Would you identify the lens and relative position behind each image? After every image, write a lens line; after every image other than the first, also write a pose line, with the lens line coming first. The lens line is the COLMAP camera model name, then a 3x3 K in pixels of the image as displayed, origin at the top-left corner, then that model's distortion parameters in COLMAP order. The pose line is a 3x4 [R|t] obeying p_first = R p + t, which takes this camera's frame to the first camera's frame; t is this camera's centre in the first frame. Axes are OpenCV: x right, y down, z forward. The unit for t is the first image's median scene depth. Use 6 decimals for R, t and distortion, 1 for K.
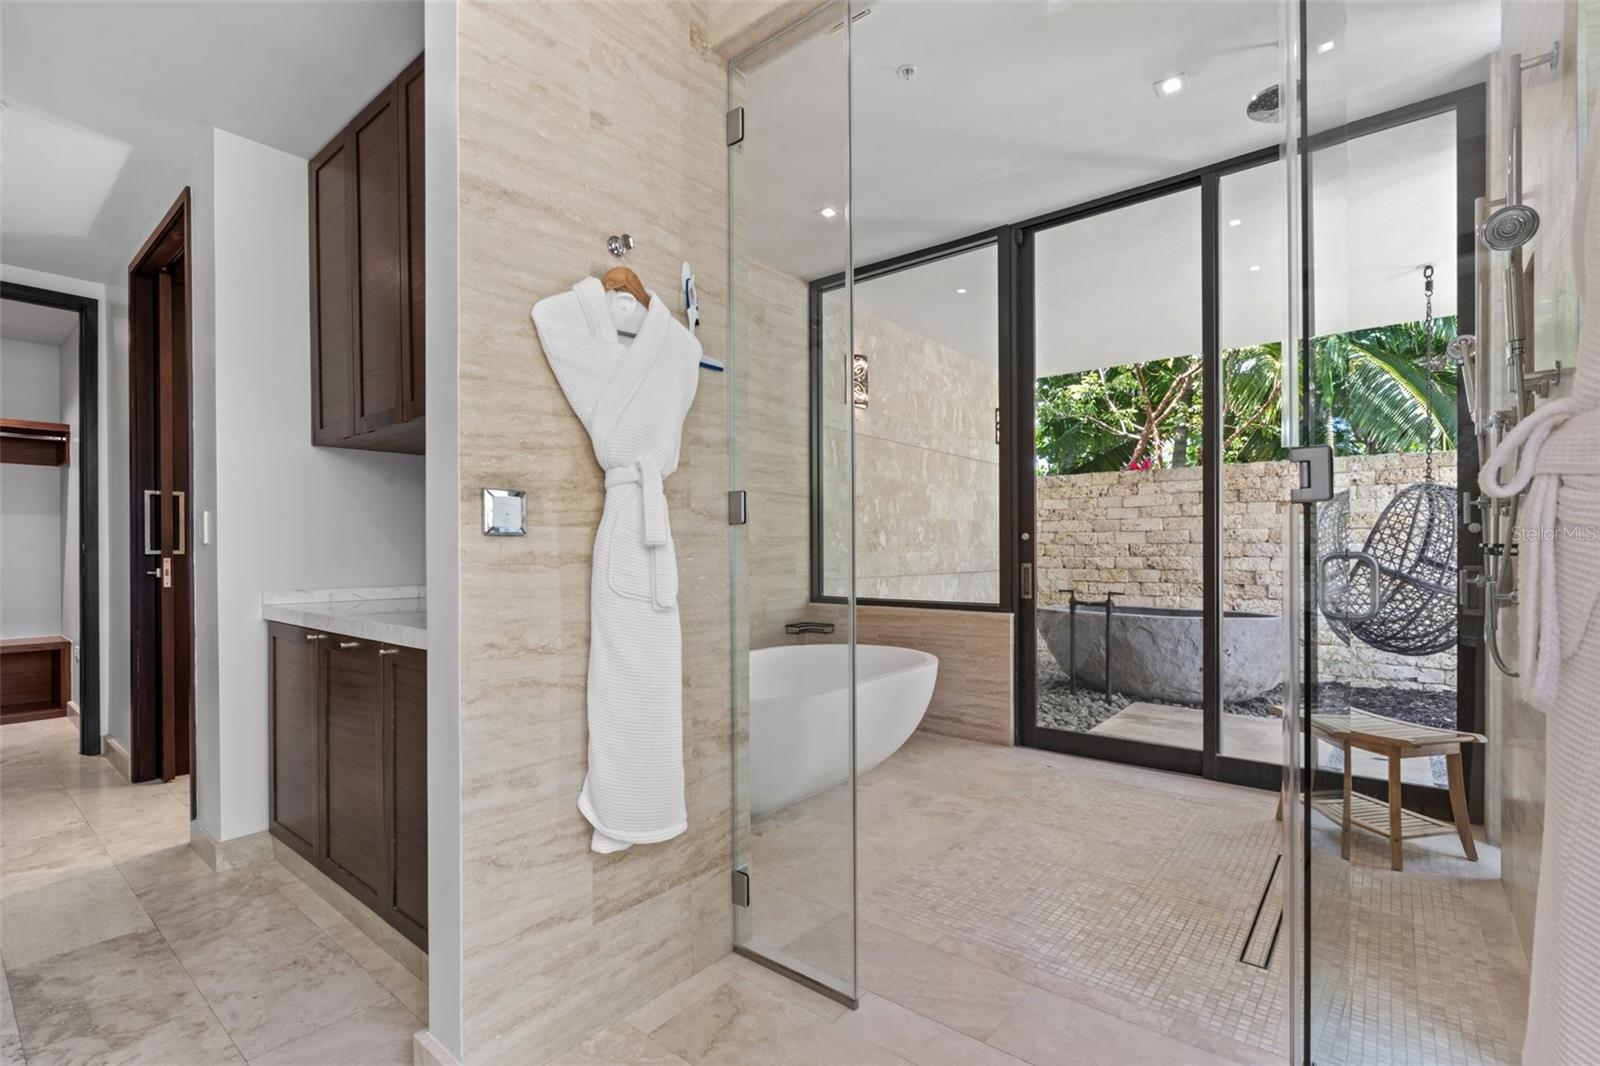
lens RADIAL K [[732.1, 0, 795.5], [0, 732.1, 549.8], [0, 0, 1]] dist [-0.011052, 0.004531]
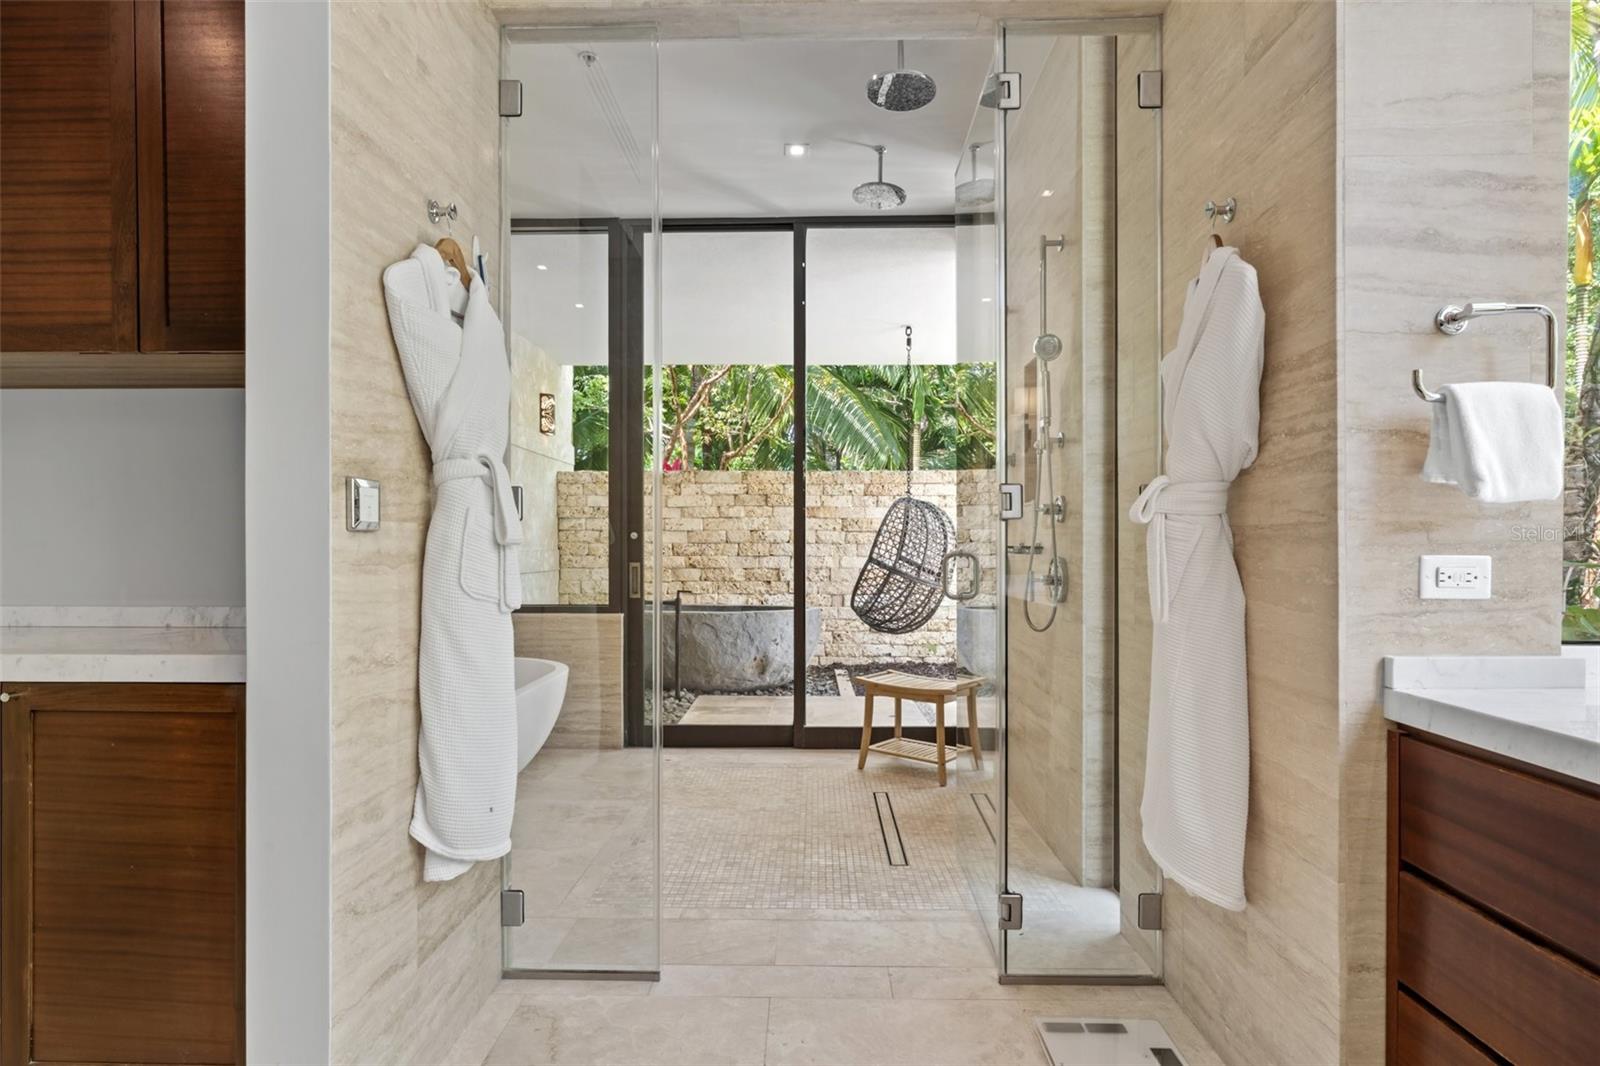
lens RADIAL K [[838.4, 0, 804.8], [0, 838.4, 546.8], [0, 0, 1]] dist [-0.004971, 0.000745]
pose [[0.782993, 0.004430, 0.622015, -0.257490], [-0.003037, 0.999990, -0.003299, 0.000130], [-0.622024, 0.000694, 0.782998, -0.045173]]
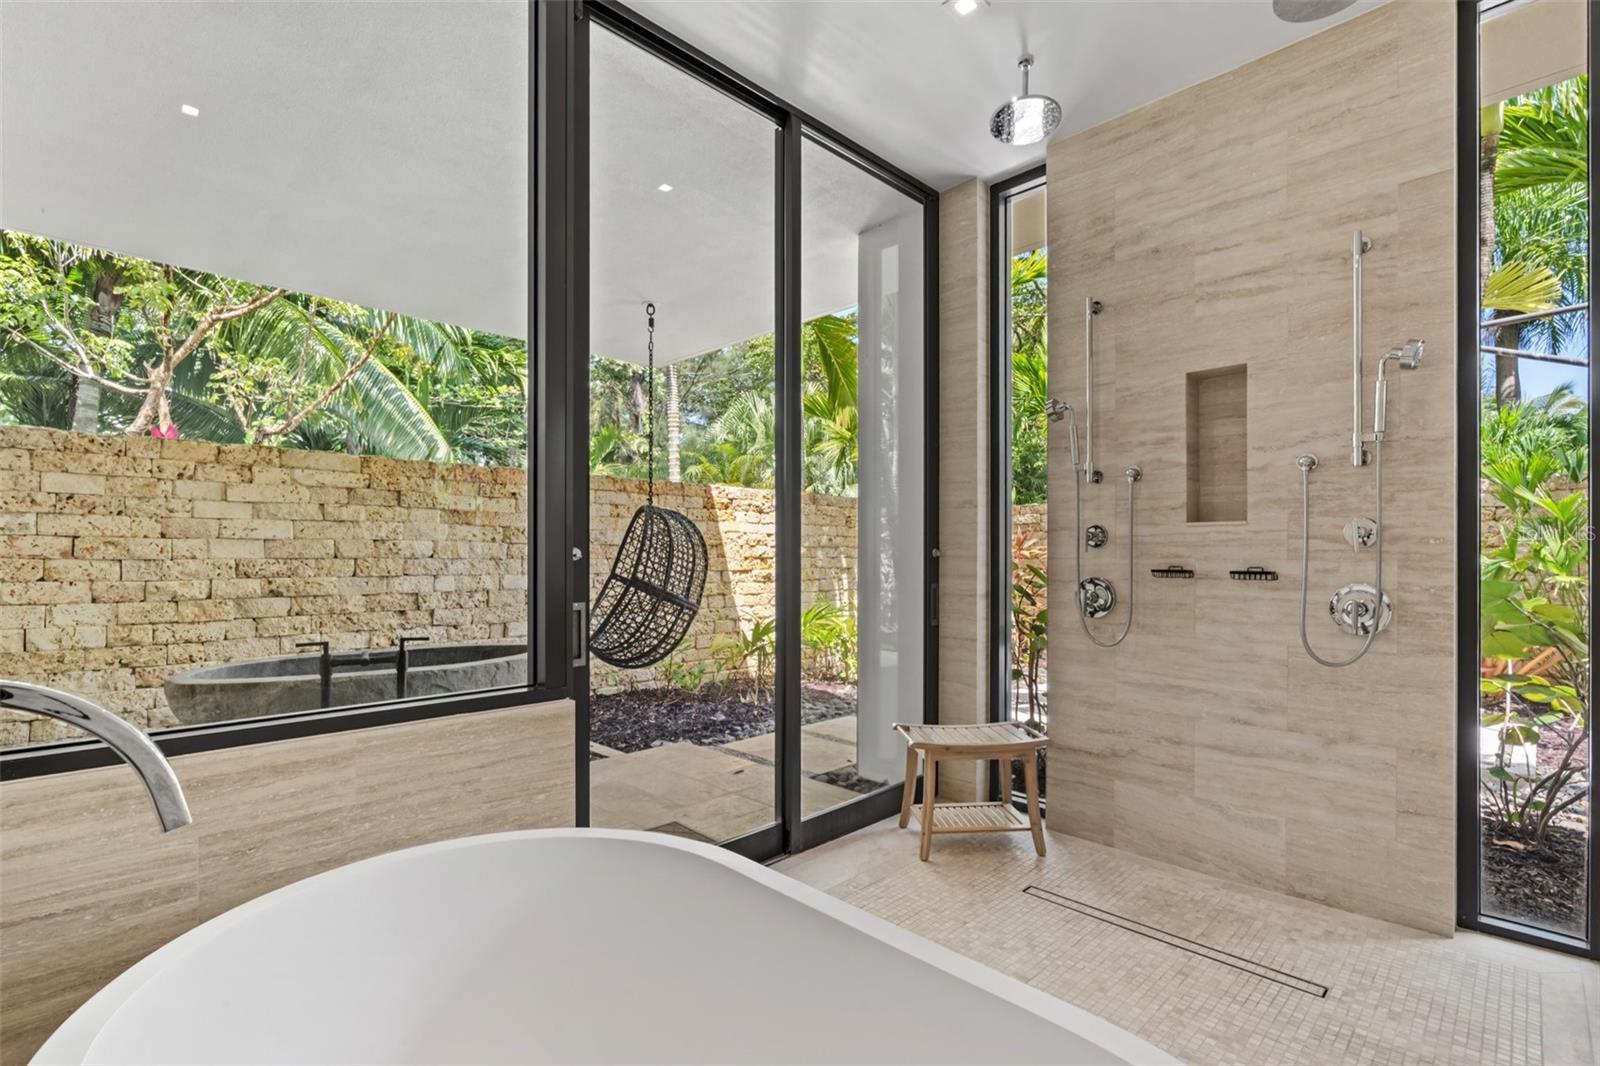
lens RADIAL K [[732.1, 0, 814.1], [0, 732.1, 552.9], [0, 0, 1]] dist [-0.011052, 0.004531]
pose [[0.101379, 0.007856, 0.994817, -0.261038], [-0.000298, 0.999969, -0.007867, -0.017888], [-0.994848, 0.000501, 0.101378, 0.927513]]
